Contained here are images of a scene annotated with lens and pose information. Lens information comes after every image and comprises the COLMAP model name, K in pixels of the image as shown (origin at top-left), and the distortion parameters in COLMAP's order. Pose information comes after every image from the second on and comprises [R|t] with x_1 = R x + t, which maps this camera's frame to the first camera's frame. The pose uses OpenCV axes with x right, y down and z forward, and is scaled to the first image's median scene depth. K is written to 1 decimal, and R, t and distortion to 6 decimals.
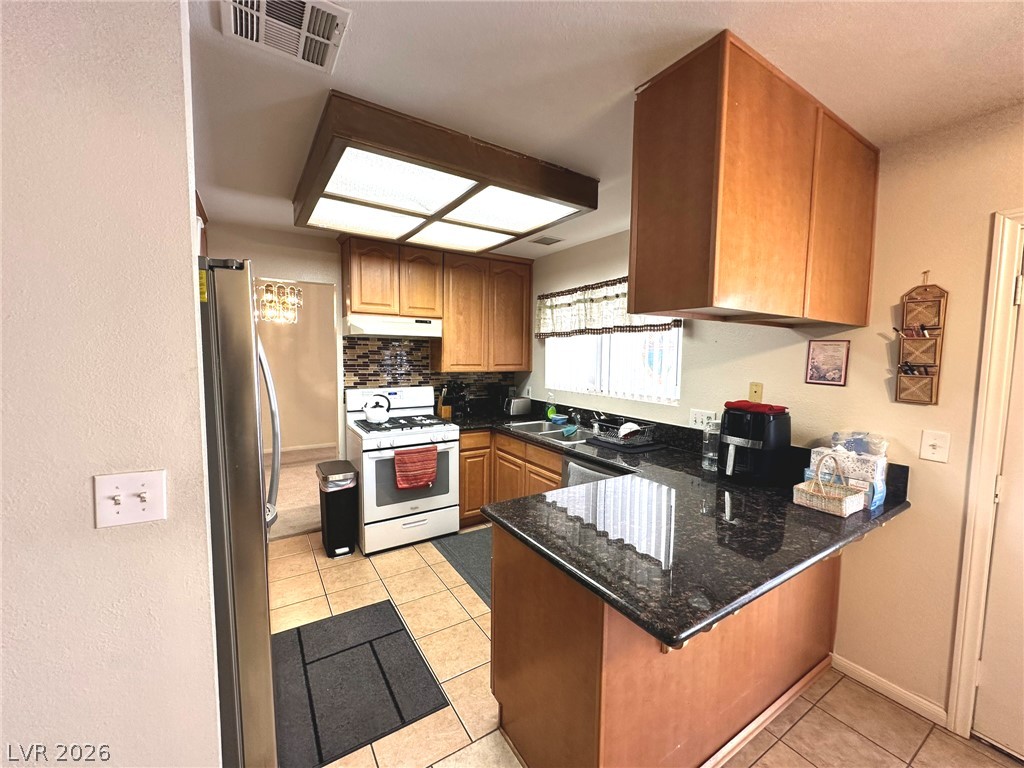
lens RADIAL K [[411.3, 0, 509.4], [0, 411.3, 385.8], [0, 0, 1]] dist [-0.000412, -0.000085]
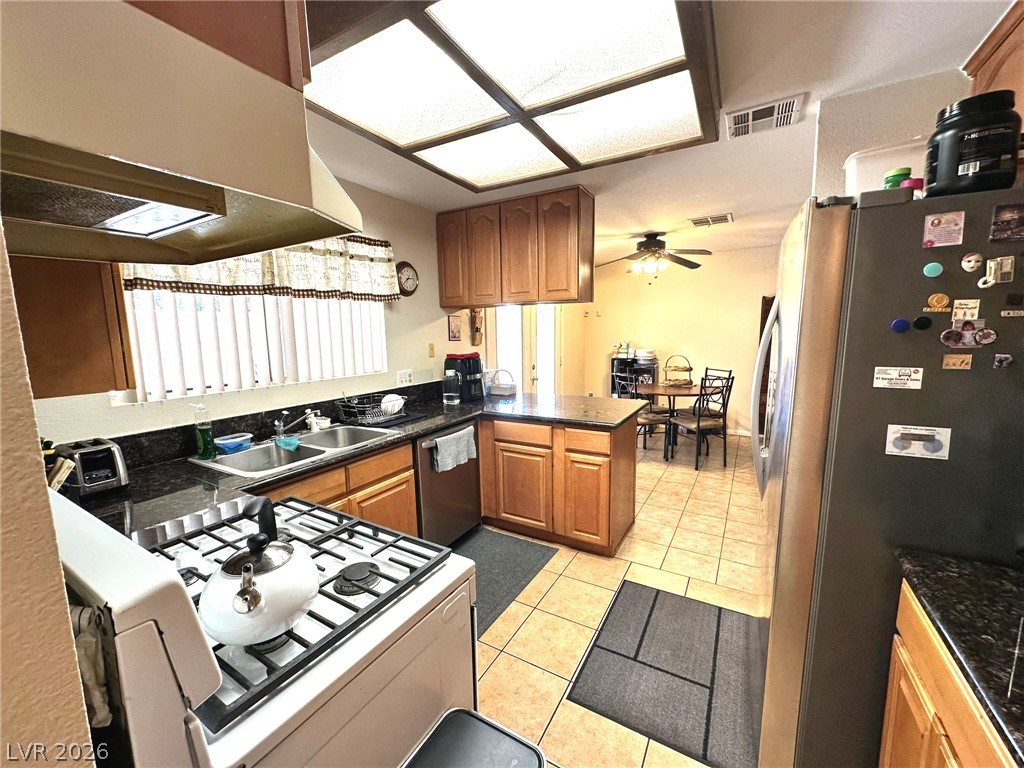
lens RADIAL K [[411.3, 0, 509.4], [0, 411.3, 385.8], [0, 0, 1]] dist [-0.000412, -0.000085]
pose [[-0.464453, -0.123464, 0.876949, -0.920777], [0.083379, 0.979739, 0.182095, -0.113198], [-0.881664, 0.157693, -0.444749, 1.560979]]
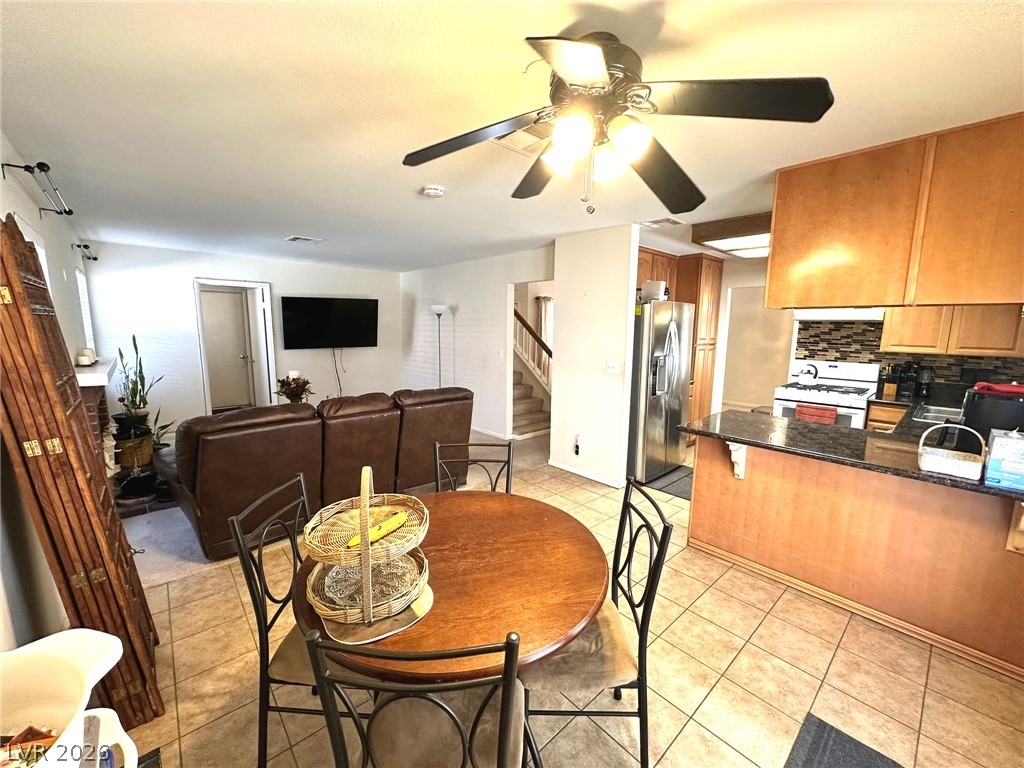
lens RADIAL K [[411.3, 0, 509.4], [0, 411.3, 385.8], [0, 0, 1]] dist [-0.000412, -0.000085]
pose [[0.174803, 0.136250, -0.975131, 1.307267], [-0.089213, 0.988497, 0.122125, 0.020943], [0.980553, 0.065646, 0.184948, -0.327346]]
